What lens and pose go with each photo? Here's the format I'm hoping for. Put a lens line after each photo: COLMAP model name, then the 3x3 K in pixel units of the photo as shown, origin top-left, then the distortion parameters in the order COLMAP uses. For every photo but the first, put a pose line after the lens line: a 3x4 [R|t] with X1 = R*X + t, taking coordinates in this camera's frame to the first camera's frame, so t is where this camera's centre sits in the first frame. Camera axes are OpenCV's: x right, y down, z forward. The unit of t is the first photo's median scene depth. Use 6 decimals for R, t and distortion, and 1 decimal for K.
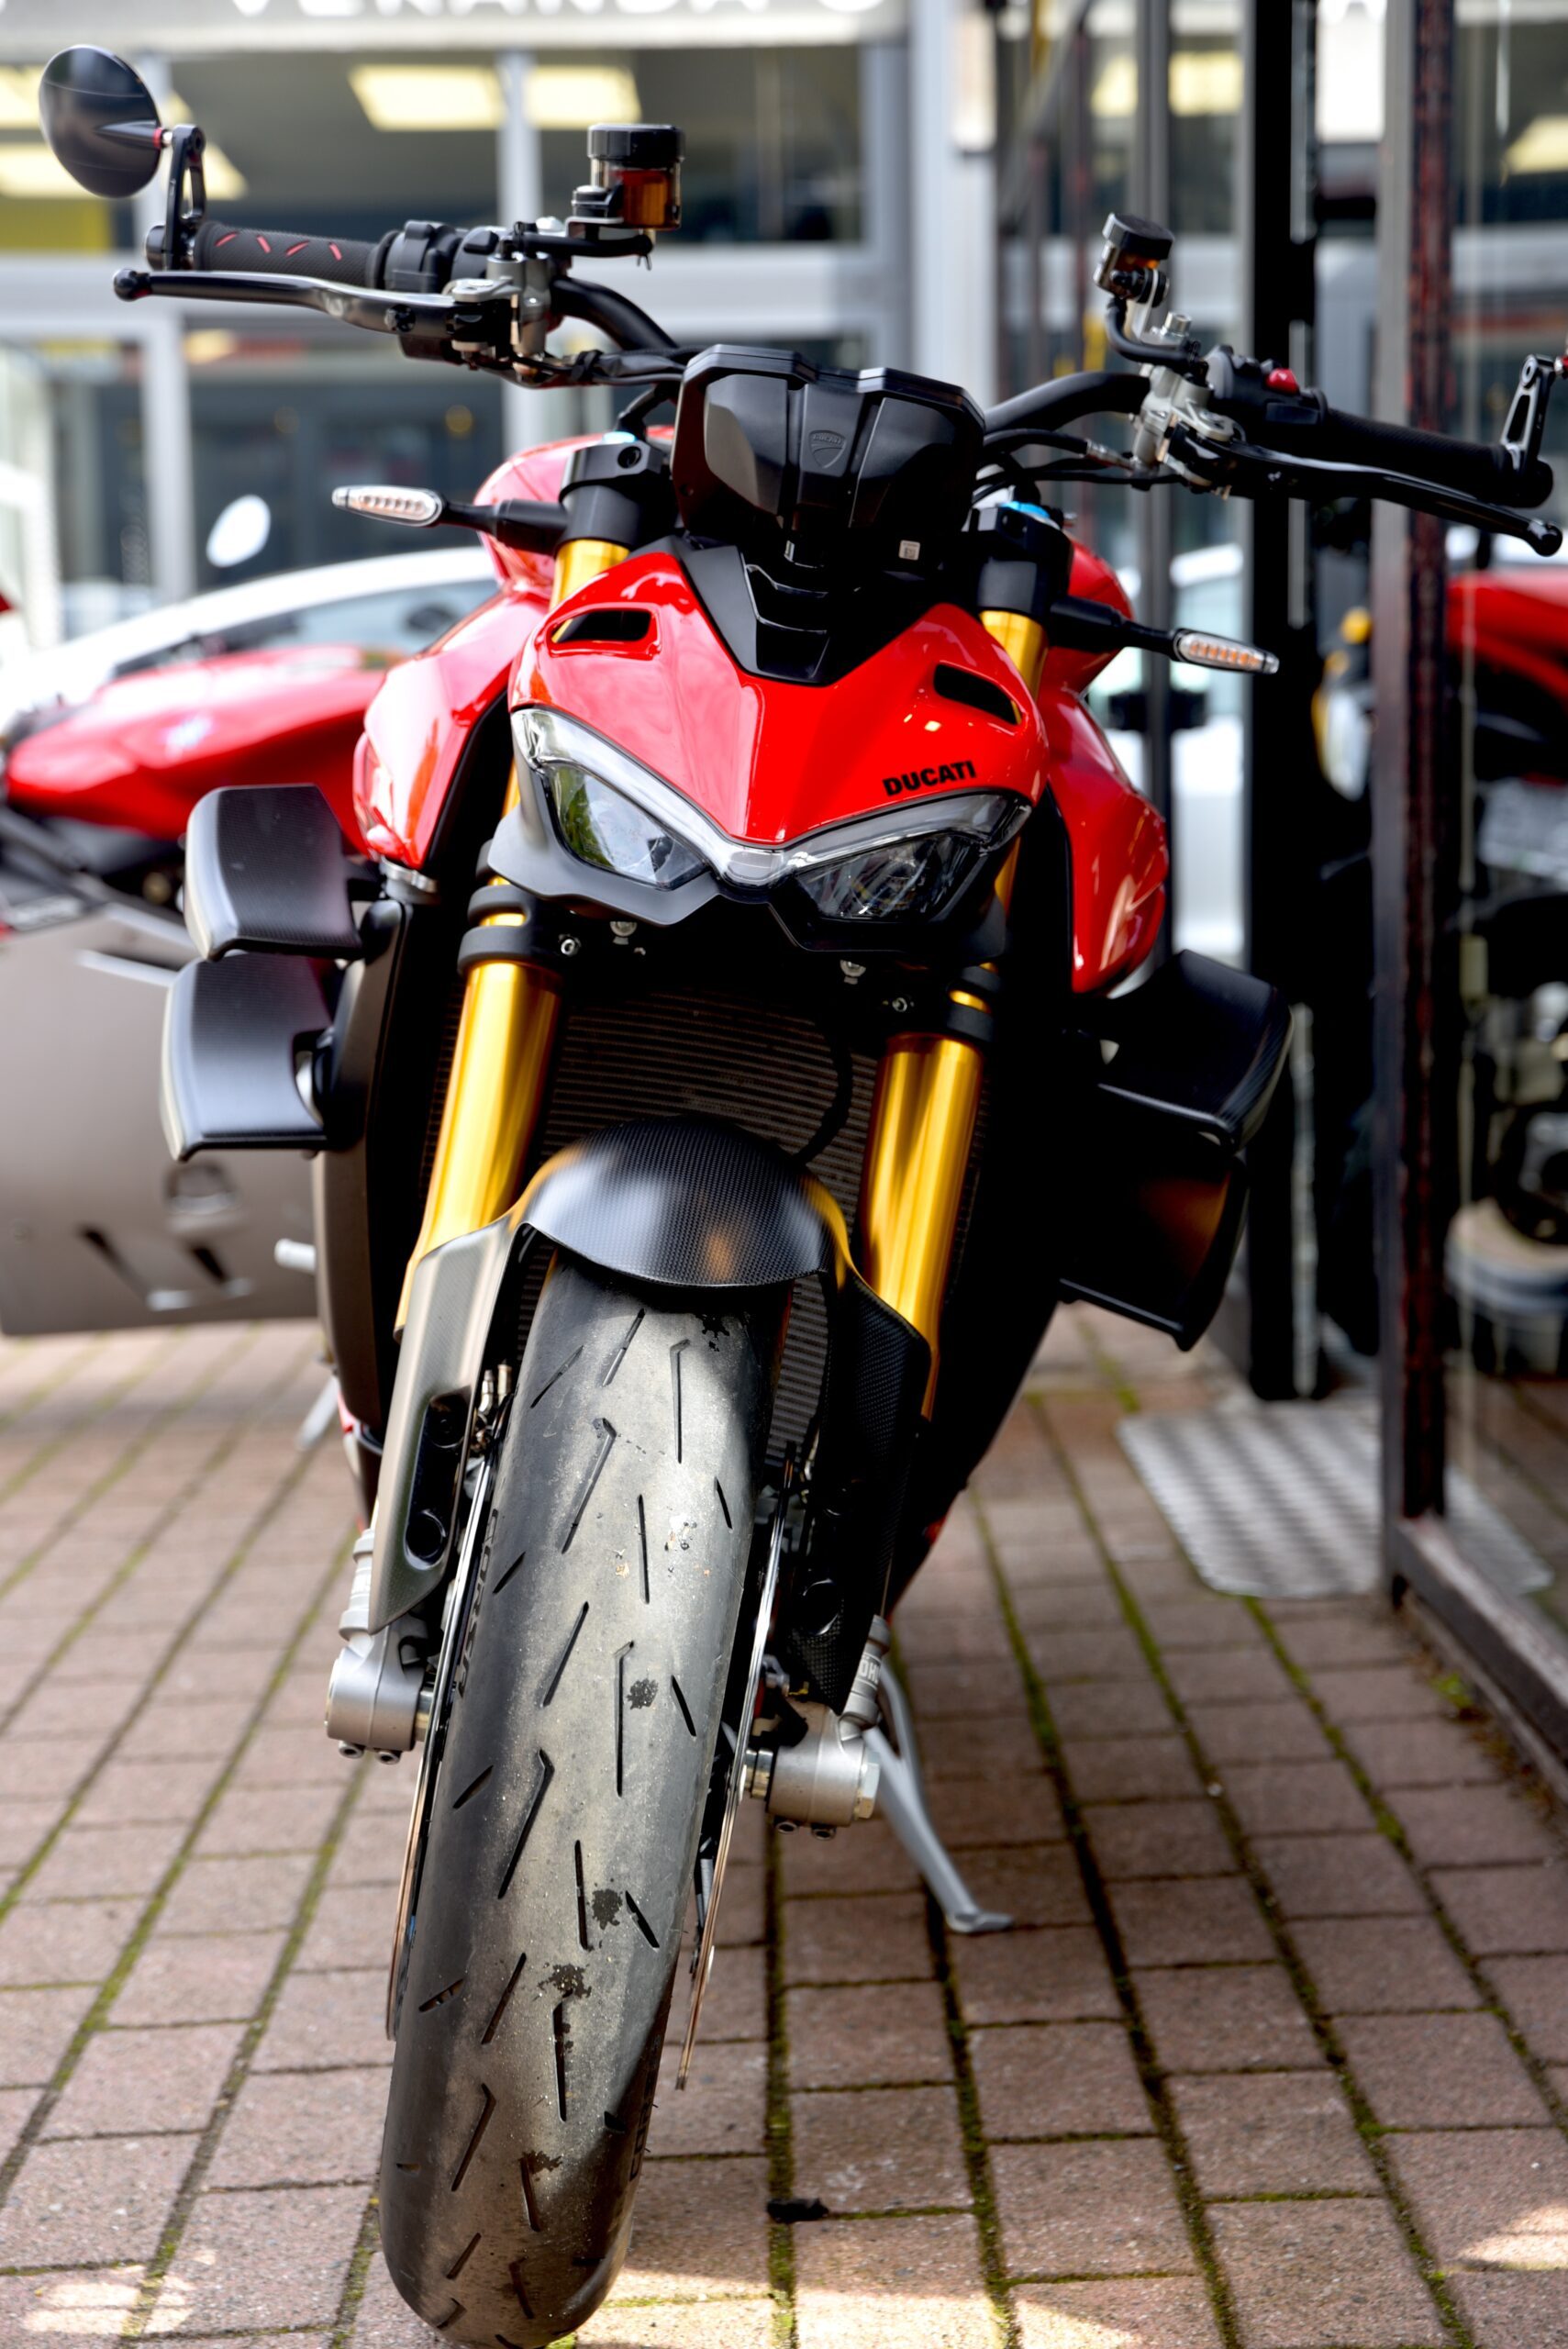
lens RADIAL K [[4271.8, 0, 780.1], [0, 4271.8, 1196.4], [0, 0, 1]] dist [0.212649, -0.196178]
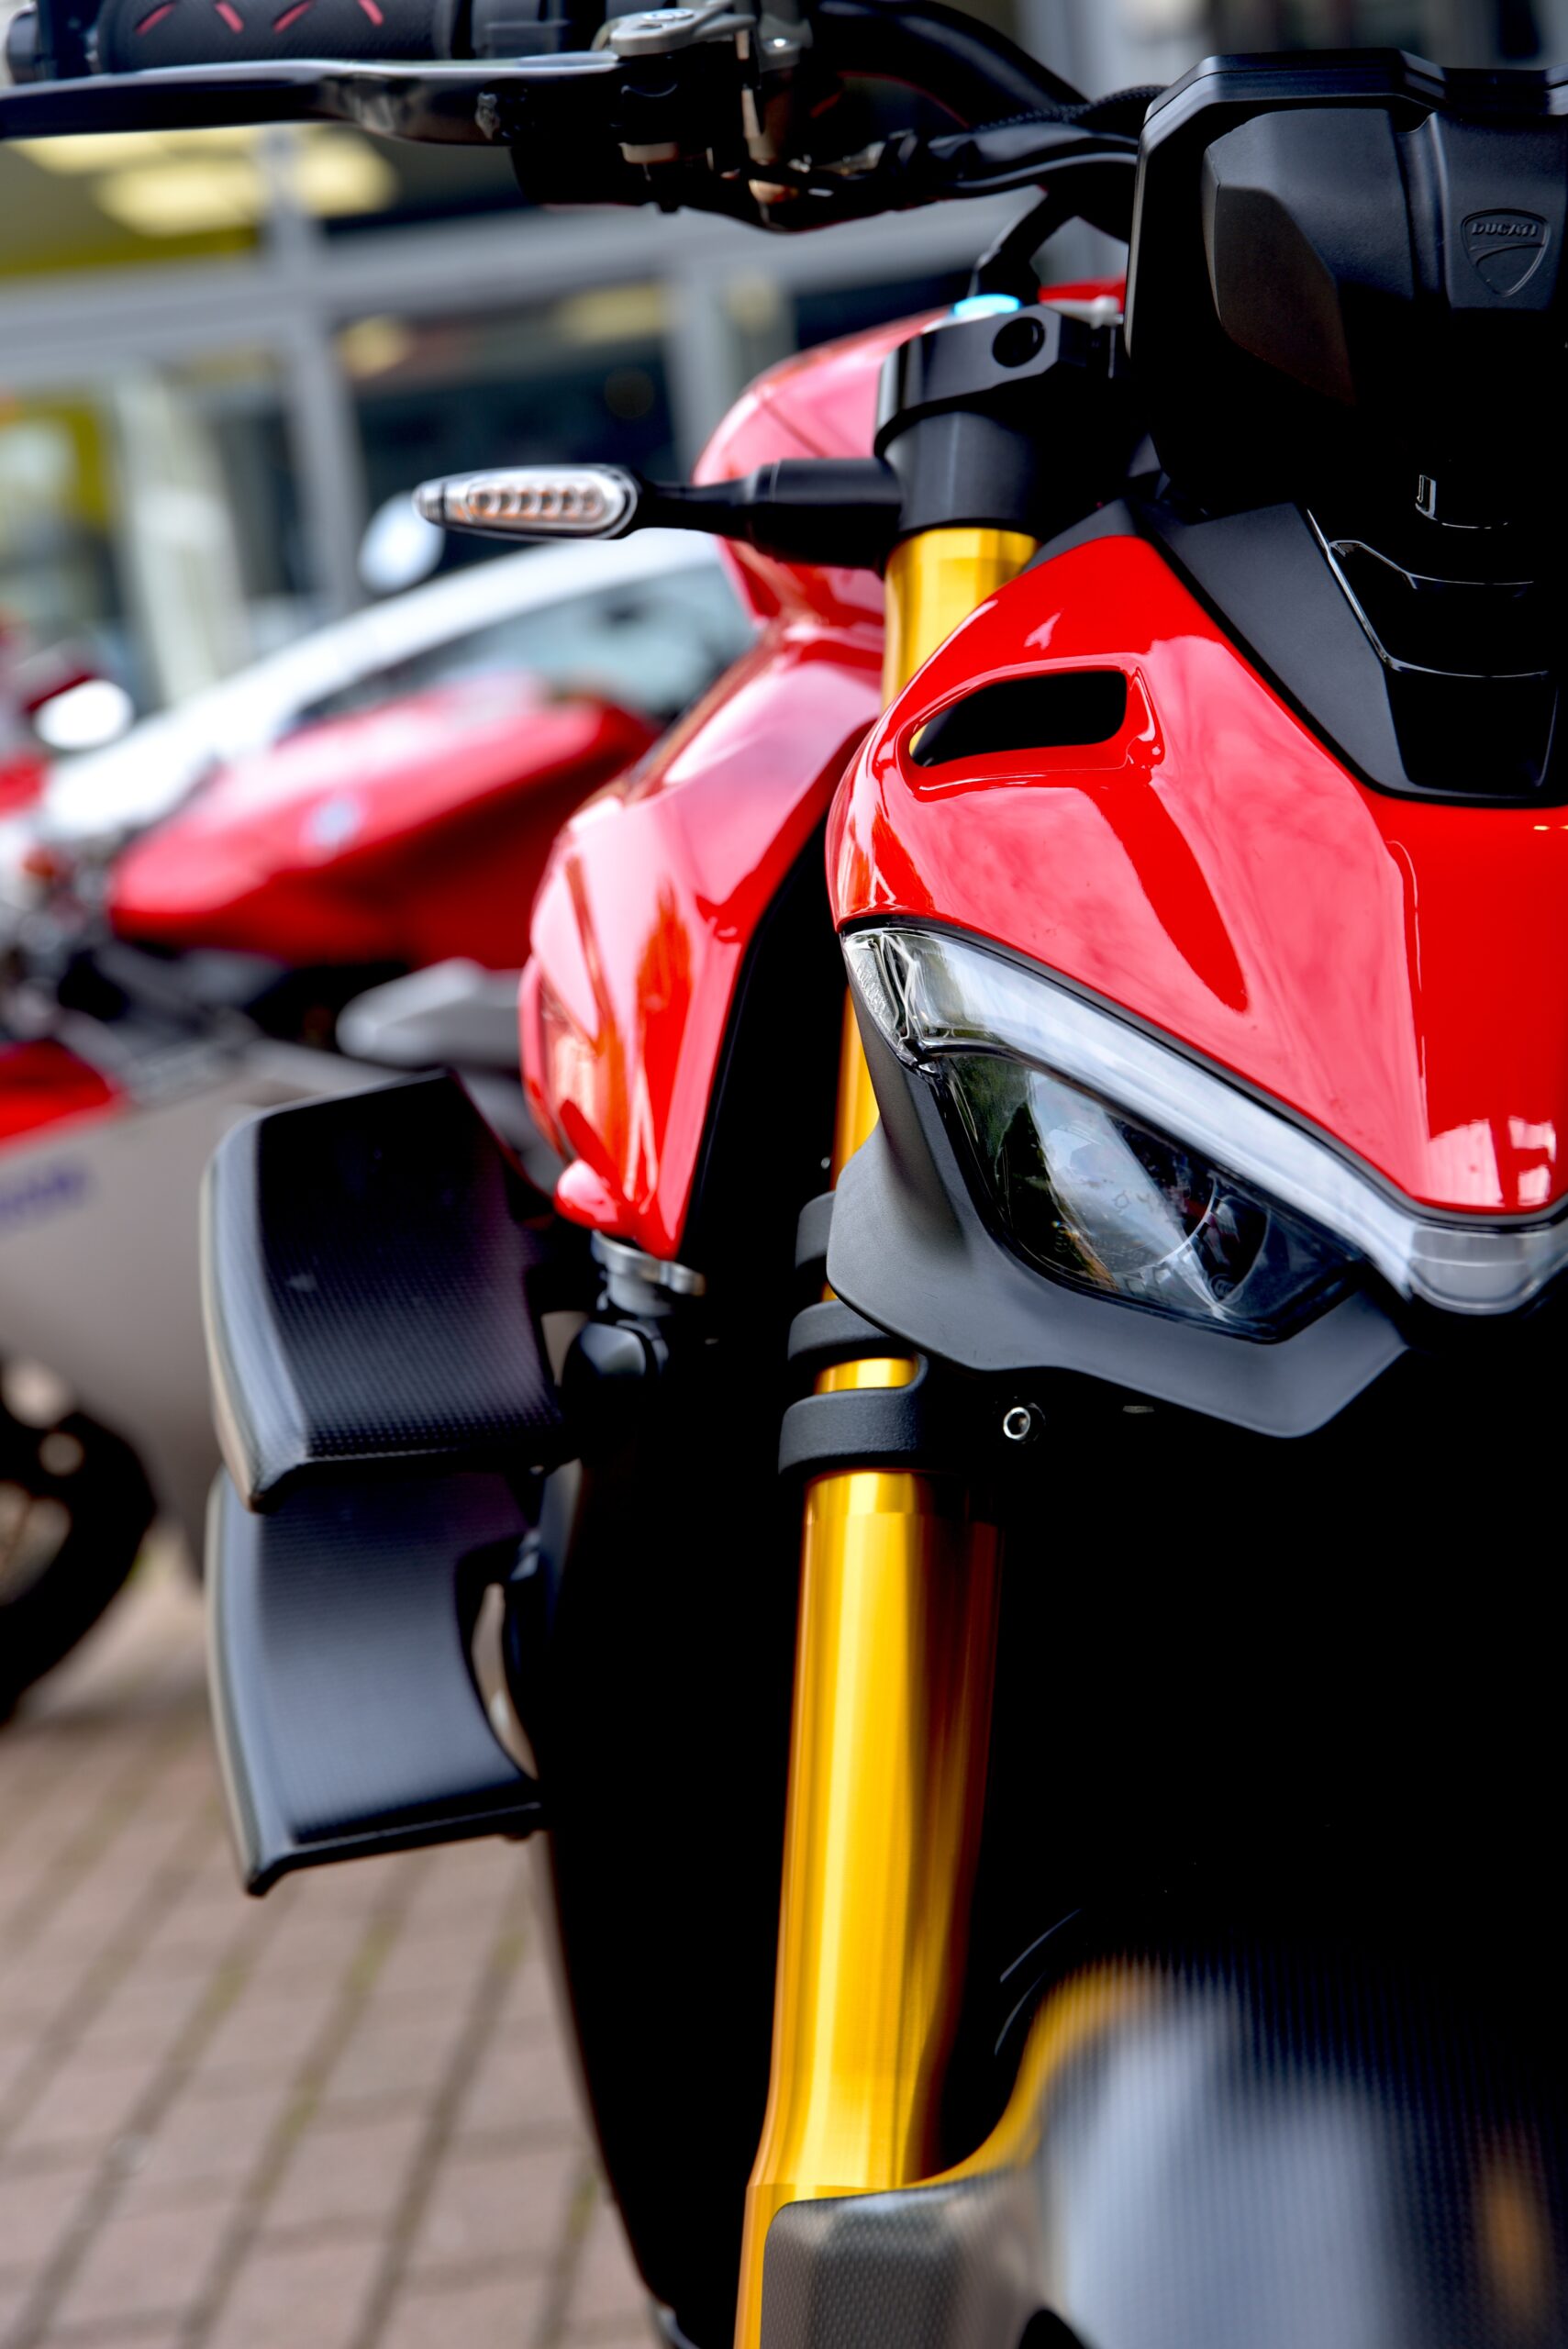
lens RADIAL K [[4271.8, 0, 780.1], [0, 4271.8, 1196.4], [0, 0, 1]] dist [0.212649, -0.196178]
pose [[0.992135, -0.109692, -0.060297, -0.042387], [0.110374, 0.993857, 0.008089, -0.084581], [0.059040, -0.014681, 0.998148, 0.519503]]
